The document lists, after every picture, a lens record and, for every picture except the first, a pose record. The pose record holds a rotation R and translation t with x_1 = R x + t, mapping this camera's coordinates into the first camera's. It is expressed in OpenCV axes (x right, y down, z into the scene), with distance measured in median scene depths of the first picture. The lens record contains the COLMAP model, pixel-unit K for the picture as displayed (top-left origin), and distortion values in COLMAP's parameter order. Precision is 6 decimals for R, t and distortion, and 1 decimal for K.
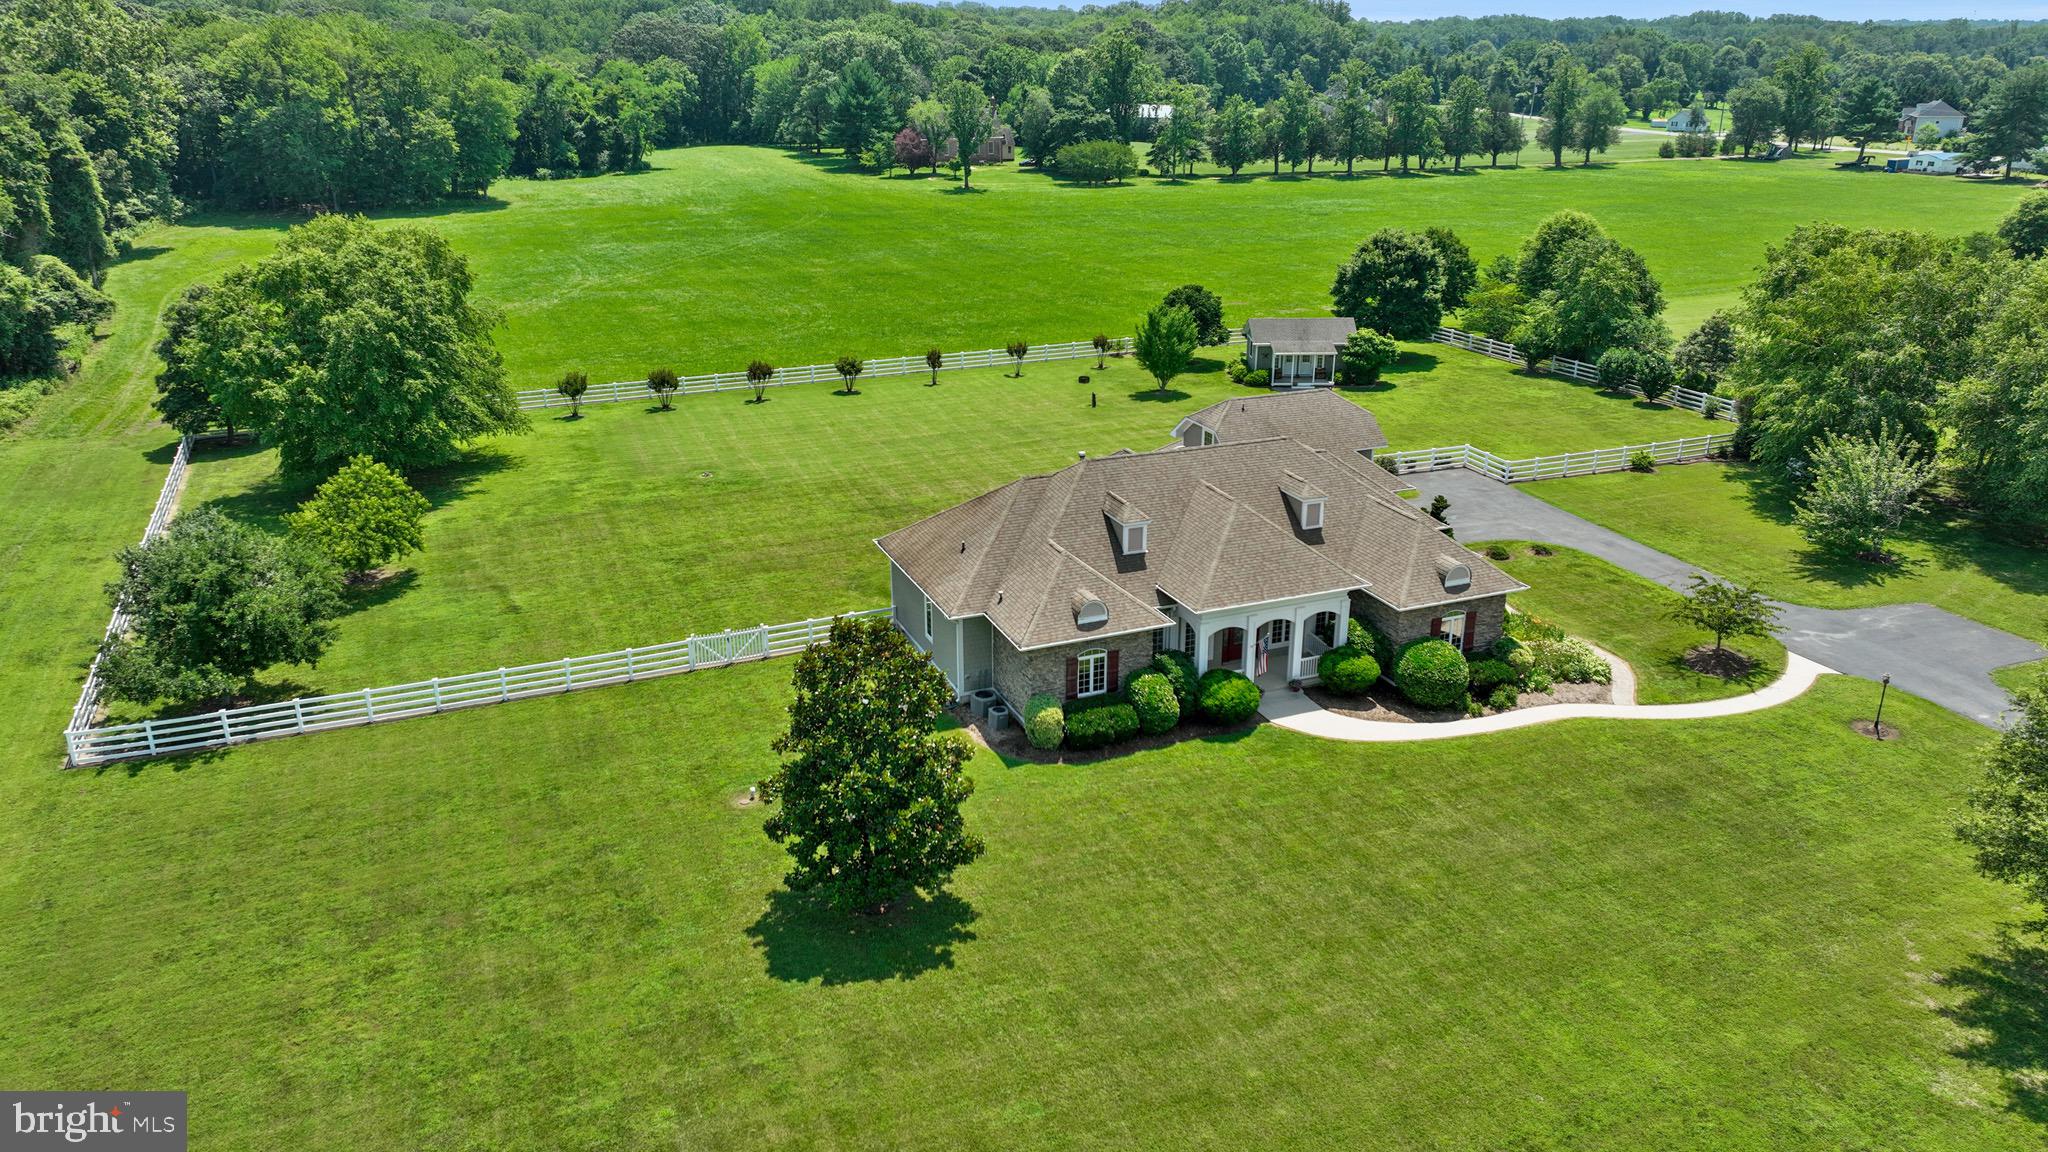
lens RADIAL K [[1499.8, 0, 1024.9], [0, 1499.8, 574.9], [0, 0, 1]] dist [-0.002678, 0.000004]
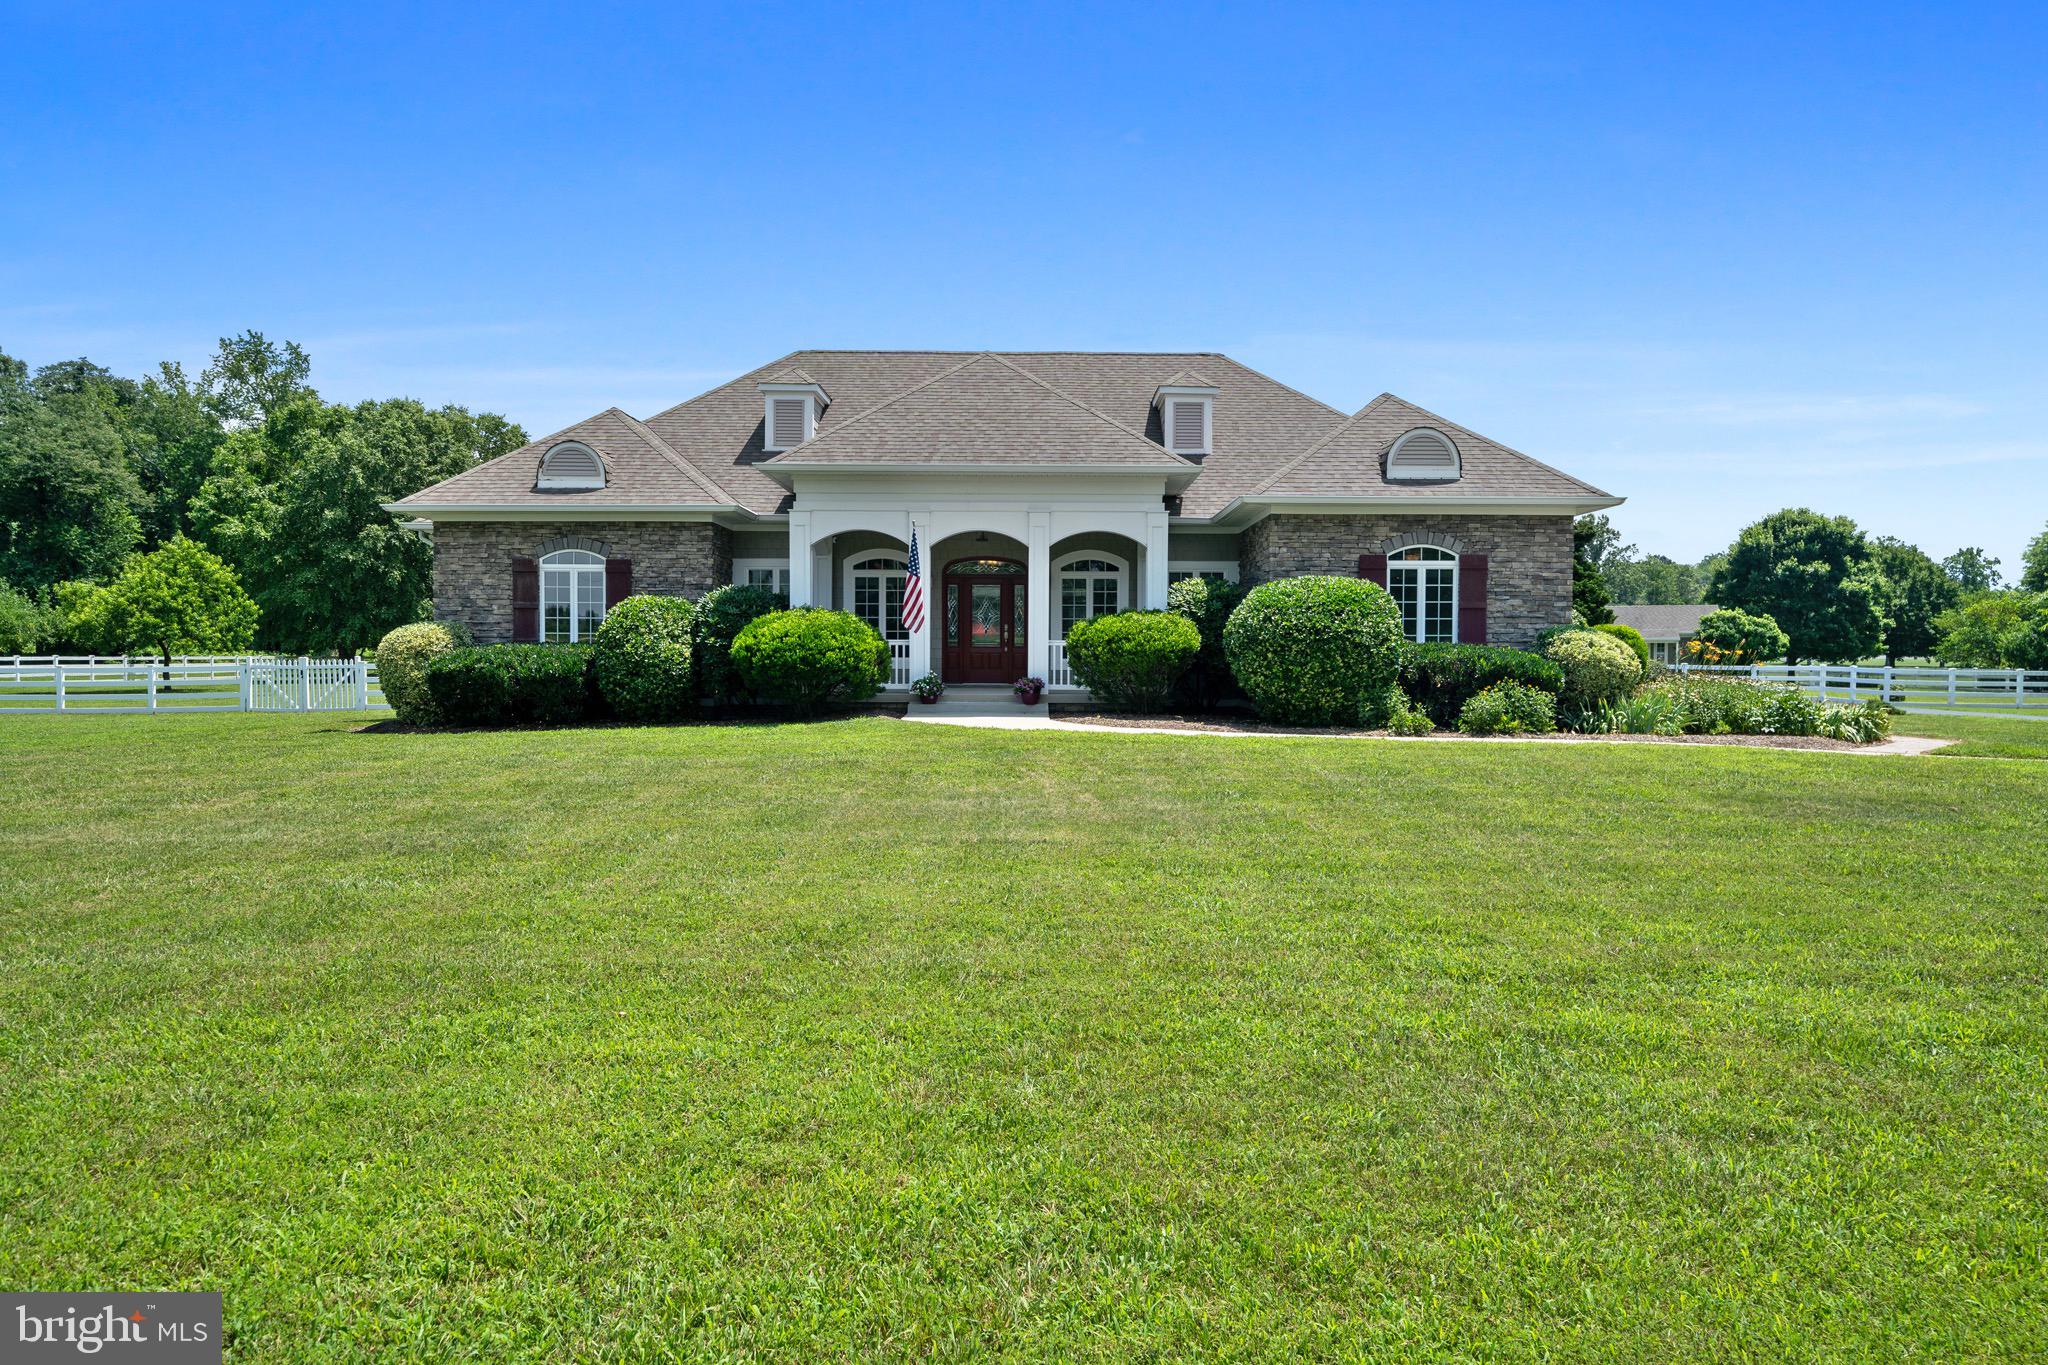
lens RADIAL K [[1392.4, 0, 1023.6], [0, 1392.4, 681.7], [0, 0, 1]] dist [0.003611, 0.000668]
pose [[0.920062, 0.011165, -0.391615, 0.177254], [-0.138801, 0.944045, -0.299186, 0.101776], [0.366362, 0.329626, 0.870130, 0.330221]]
